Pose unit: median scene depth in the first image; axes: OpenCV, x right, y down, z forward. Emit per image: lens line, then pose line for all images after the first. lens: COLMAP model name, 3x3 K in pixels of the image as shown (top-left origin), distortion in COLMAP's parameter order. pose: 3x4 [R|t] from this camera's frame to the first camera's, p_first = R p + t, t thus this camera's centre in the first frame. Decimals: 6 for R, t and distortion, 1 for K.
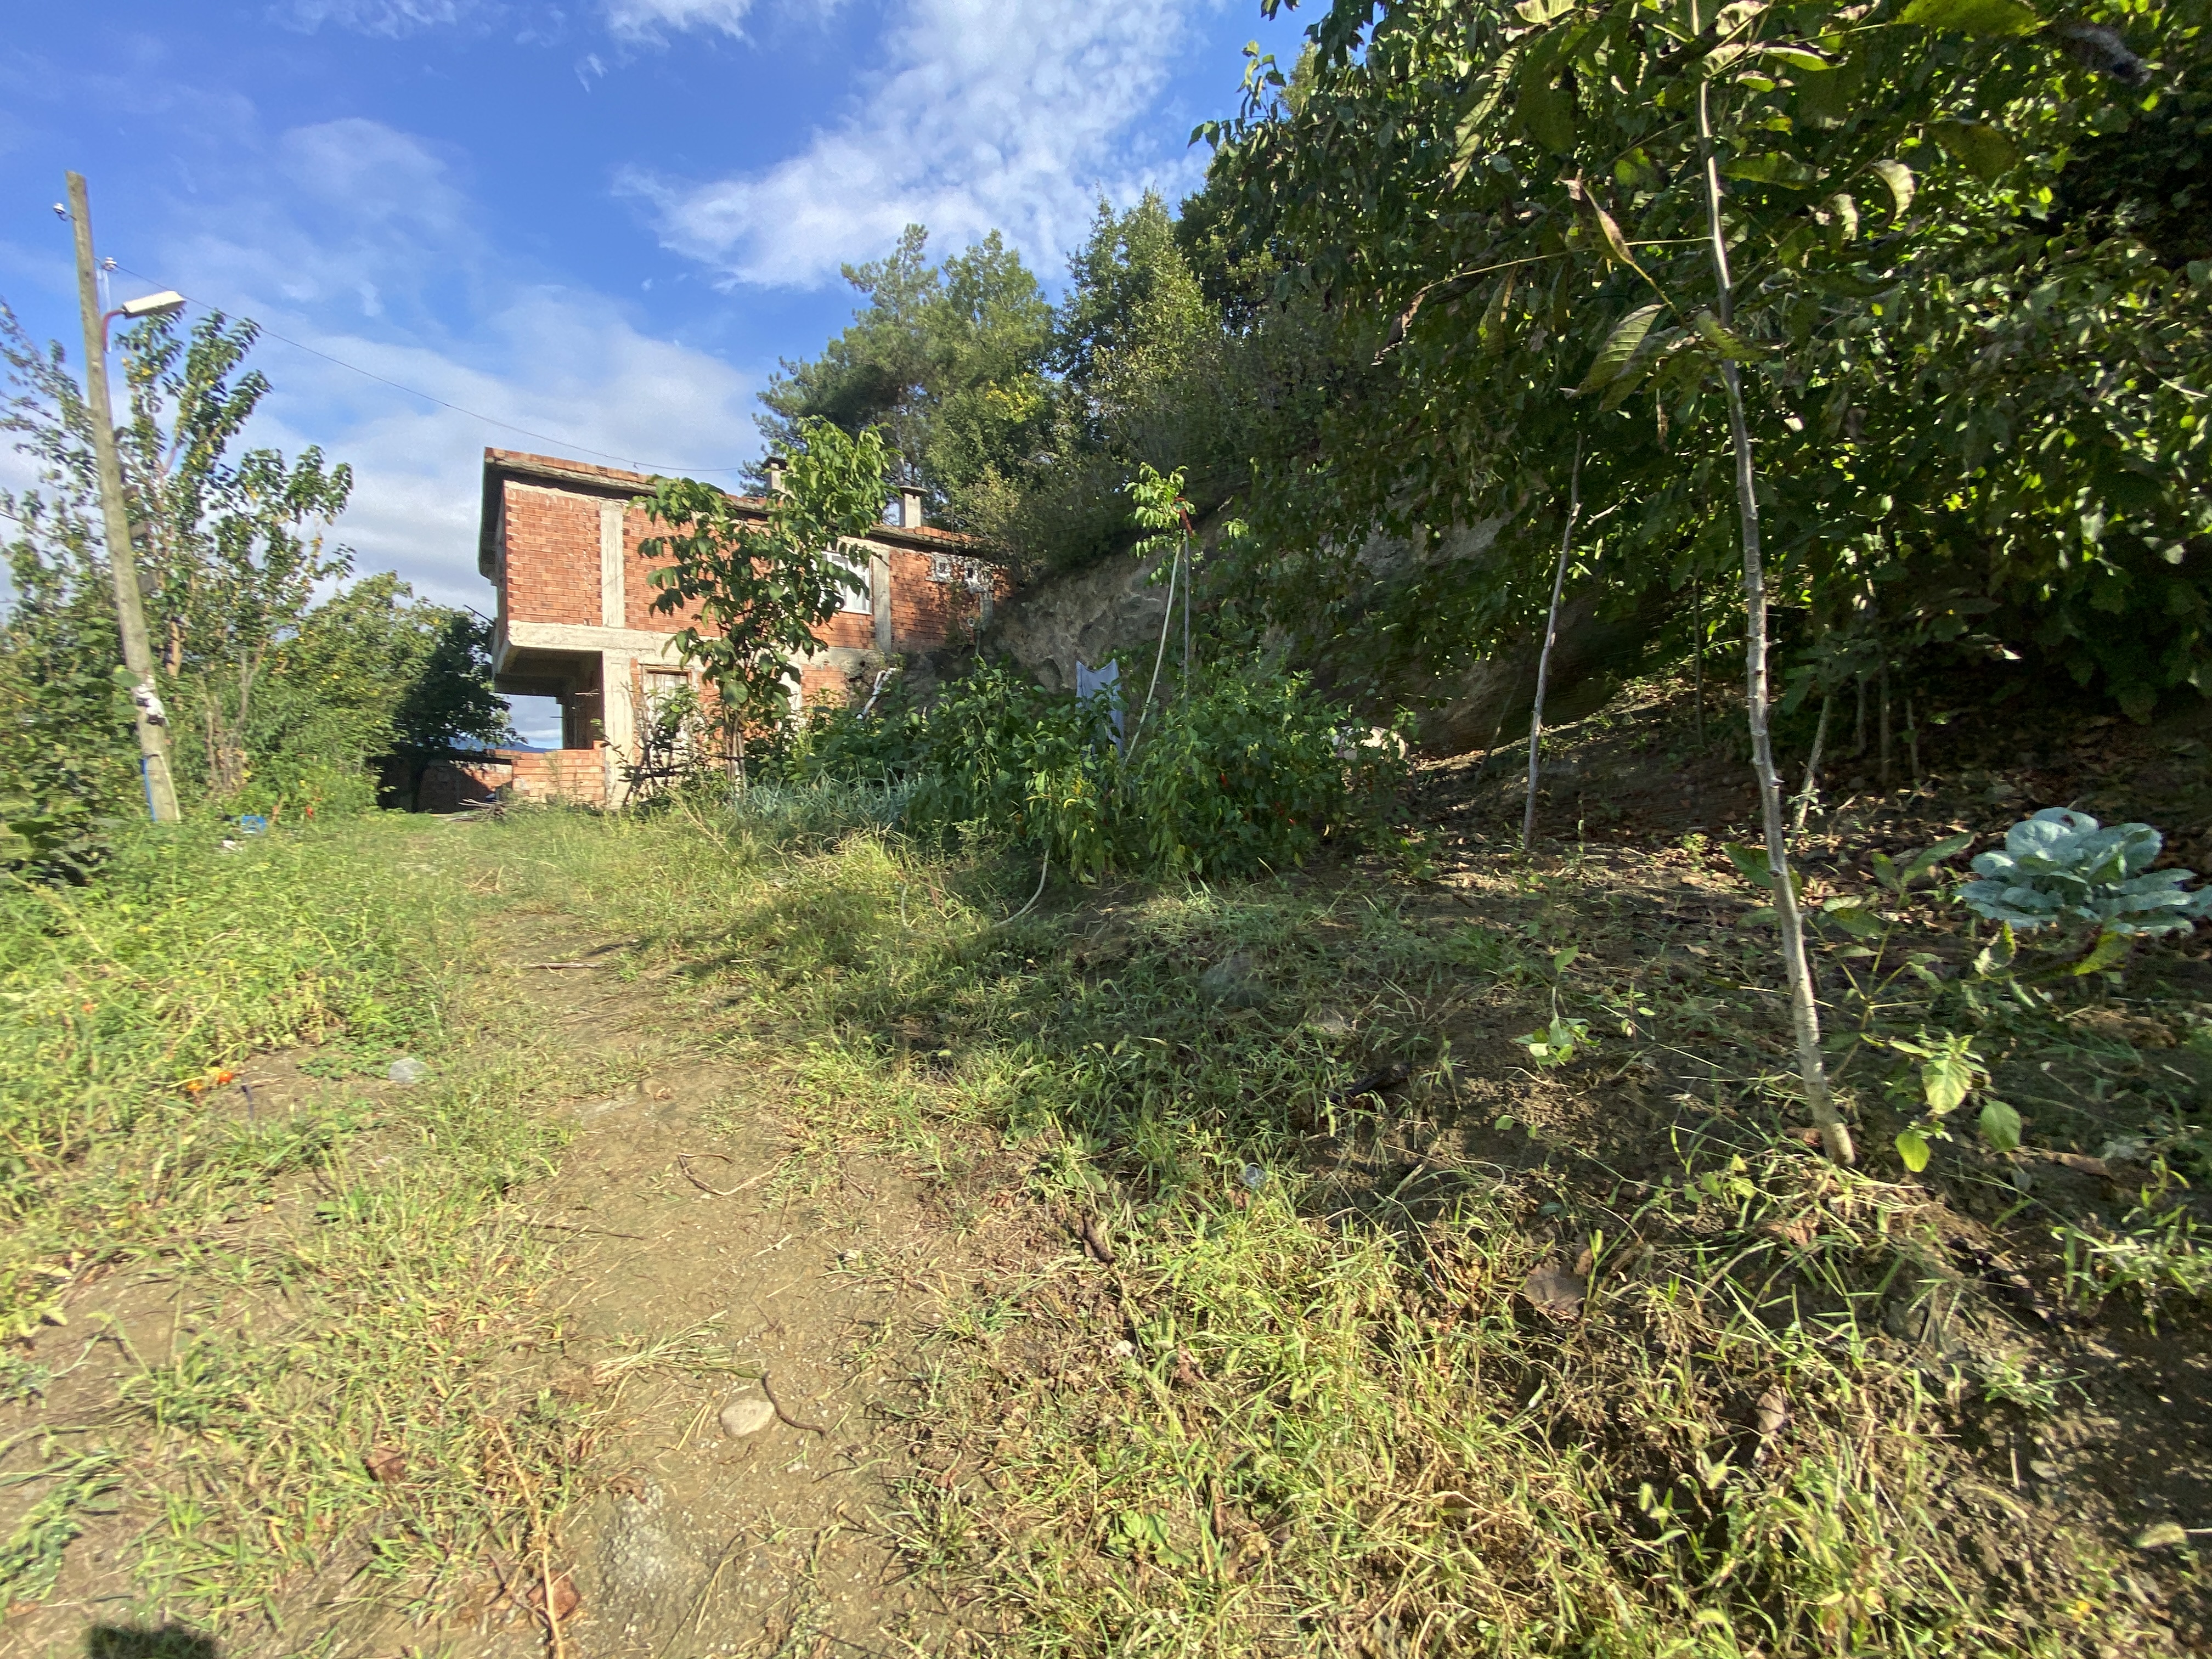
lens RADIAL K [[862.0, 0, 1091.6], [0, 862.0, 819.1], [0, 0, 1]] dist [-0.018049, -0.008030]
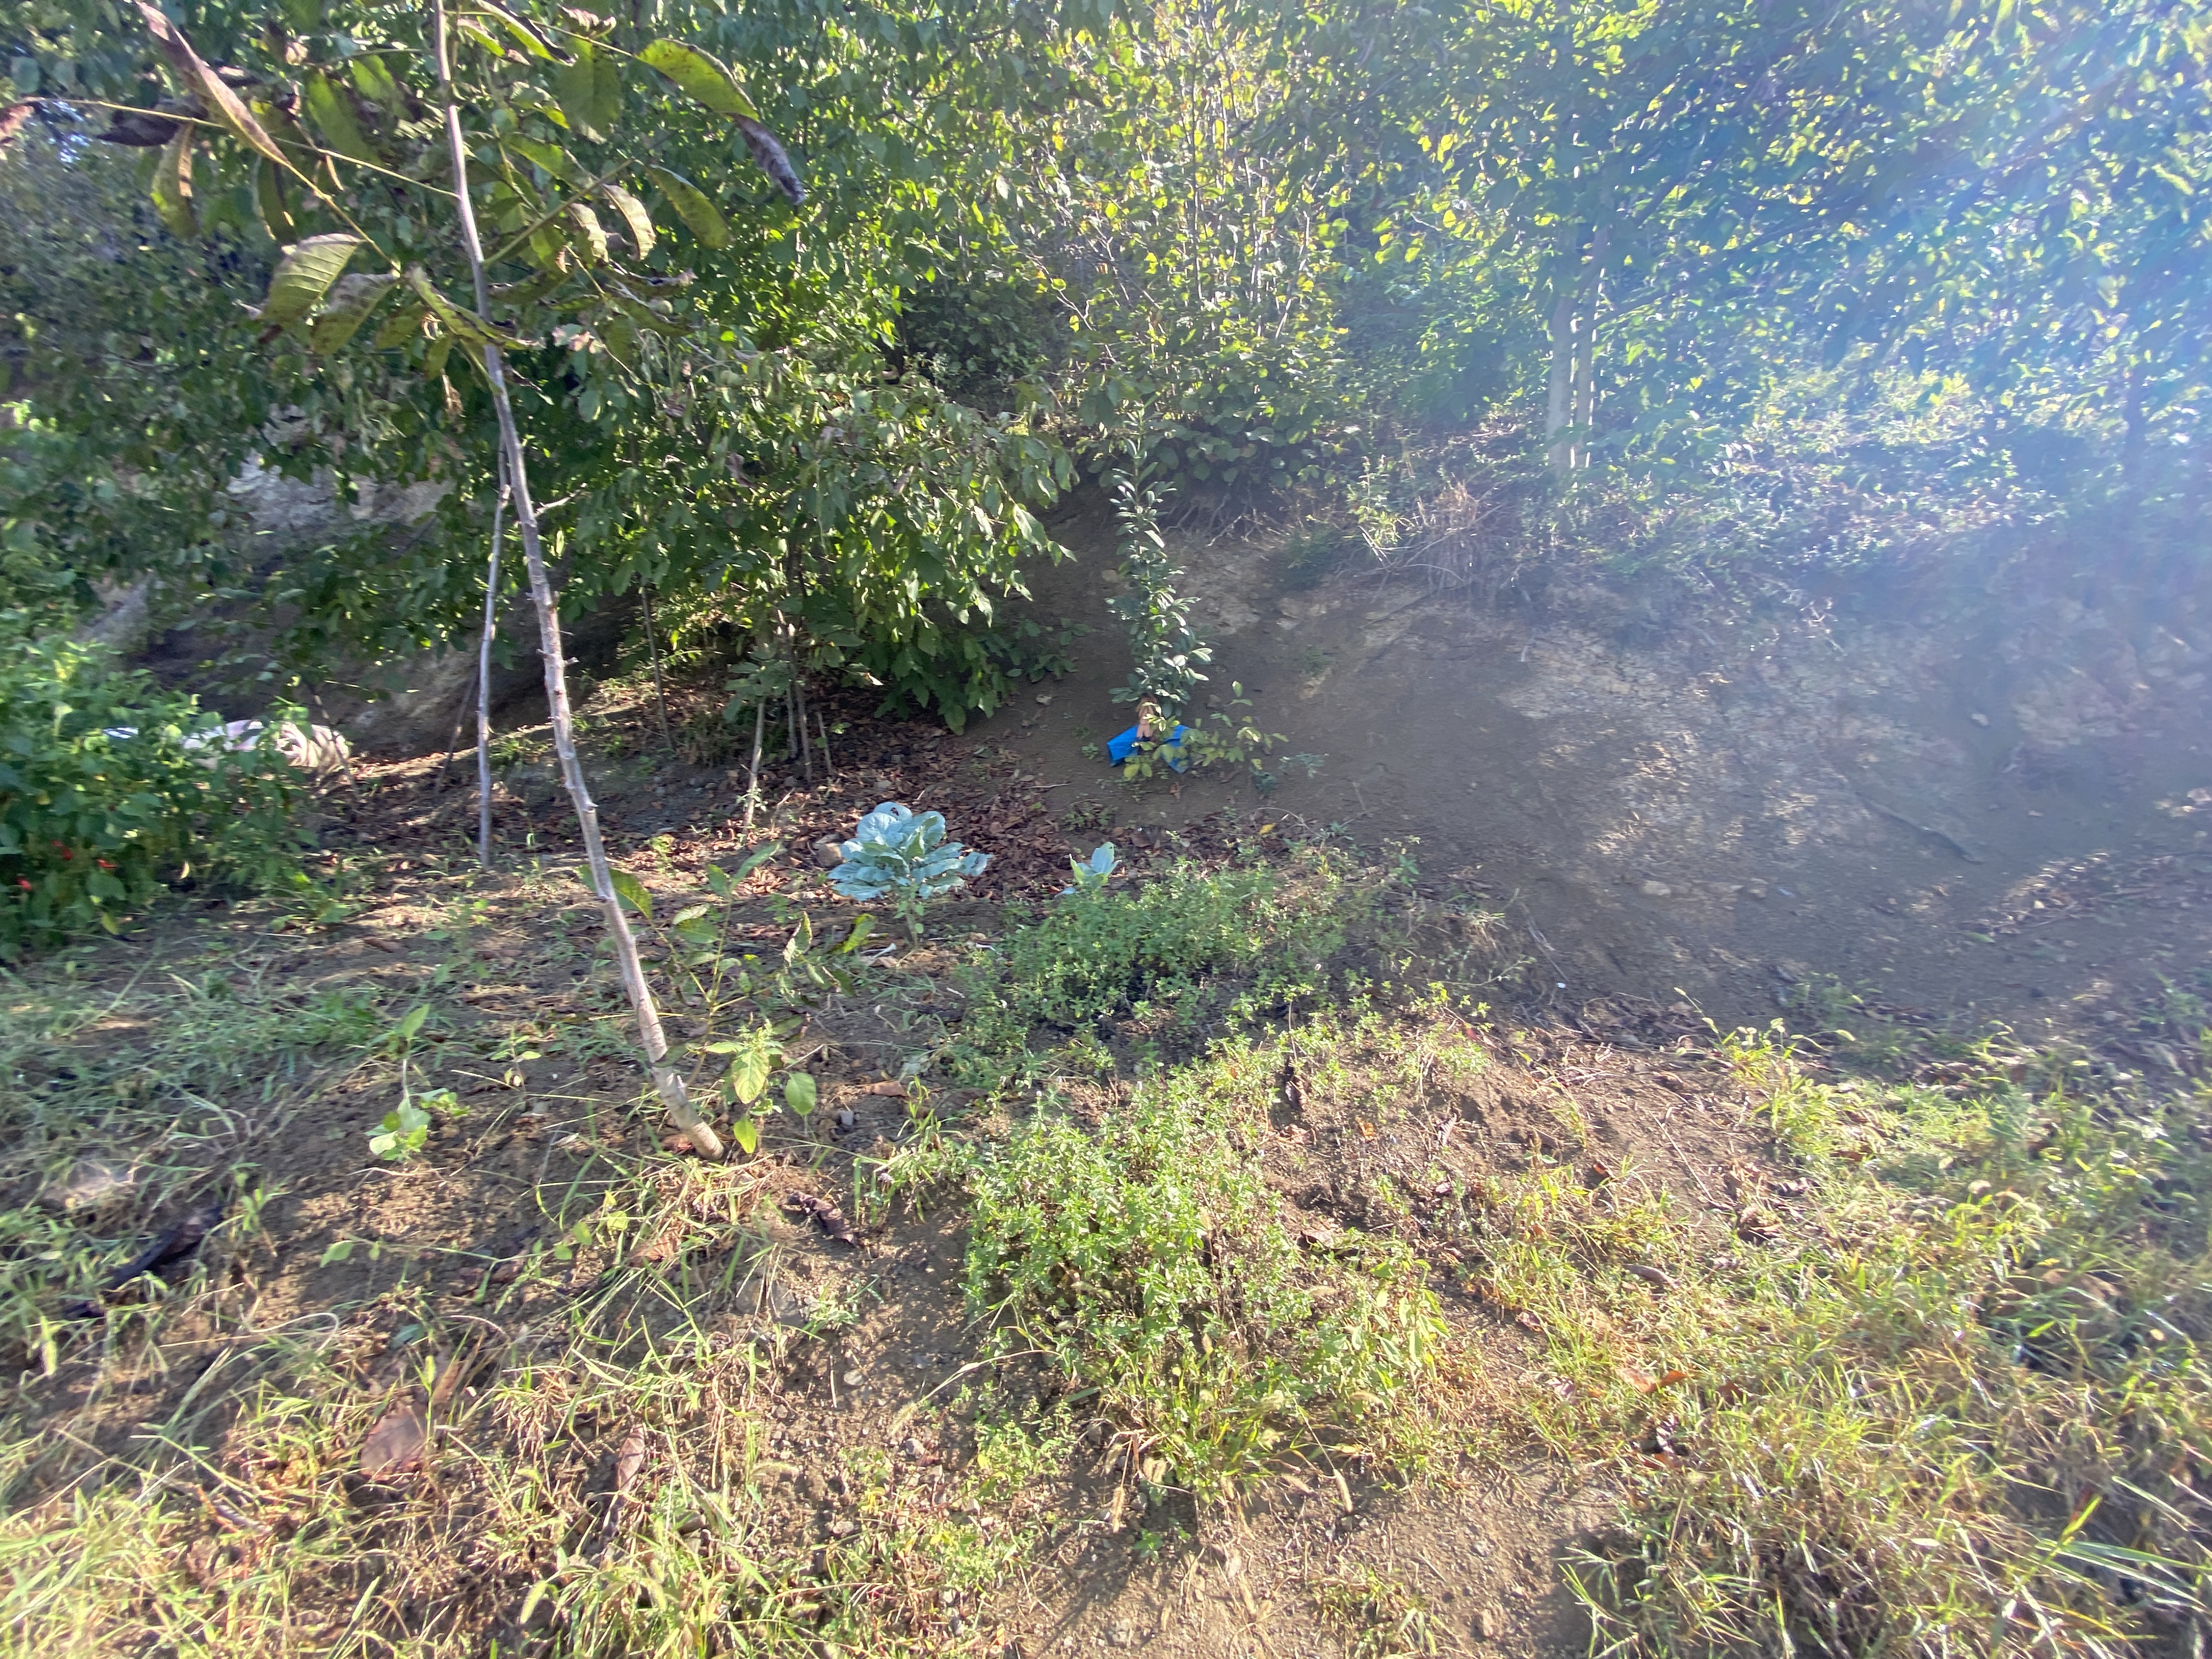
lens RADIAL K [[889.1, 0, 1099.7], [0, 889.1, 815.4], [0, 0, 1]] dist [-0.040214, -0.001132]
pose [[0.515041, -0.058105, 0.855194, 0.184536], [0.060590, 0.997672, 0.031296, -0.021573], [-0.855022, 0.035697, 0.517362, -0.006800]]
